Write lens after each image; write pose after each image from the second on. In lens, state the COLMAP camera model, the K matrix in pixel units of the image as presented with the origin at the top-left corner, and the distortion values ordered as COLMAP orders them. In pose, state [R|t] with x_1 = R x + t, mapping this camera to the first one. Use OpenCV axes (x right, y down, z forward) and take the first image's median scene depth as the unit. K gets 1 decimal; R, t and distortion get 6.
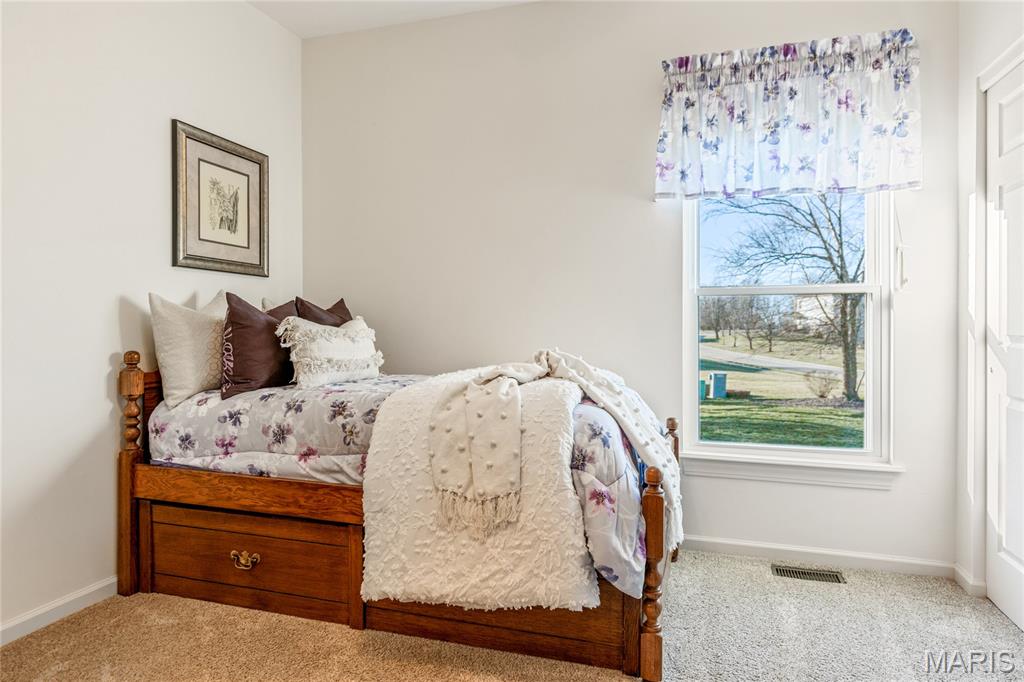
lens RADIAL K [[602.0, 0, 509.1], [0, 602.0, 335.8], [0, 0, 1]] dist [0.000546, 0.001806]
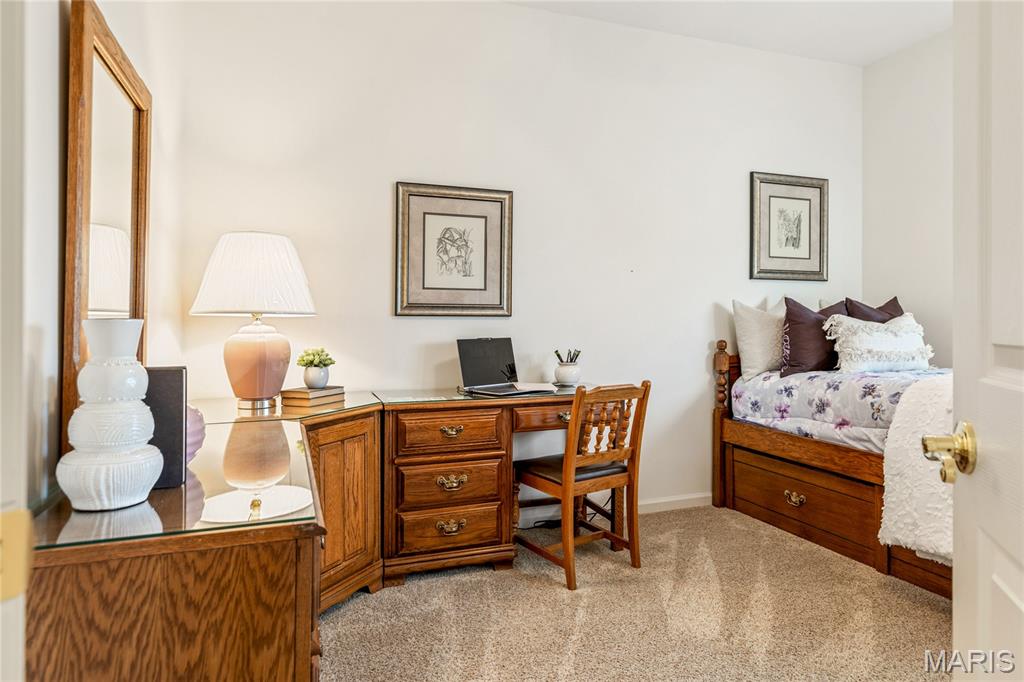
lens RADIAL K [[602.0, 0, 512.0], [0, 602.0, 333.1], [0, 0, 1]] dist [0.000546, 0.001806]
pose [[0.604018, 0.007583, -0.796935, 0.227714], [-0.005612, 0.999970, 0.005261, 0.003072], [0.796951, 0.001294, 0.604043, -0.283957]]
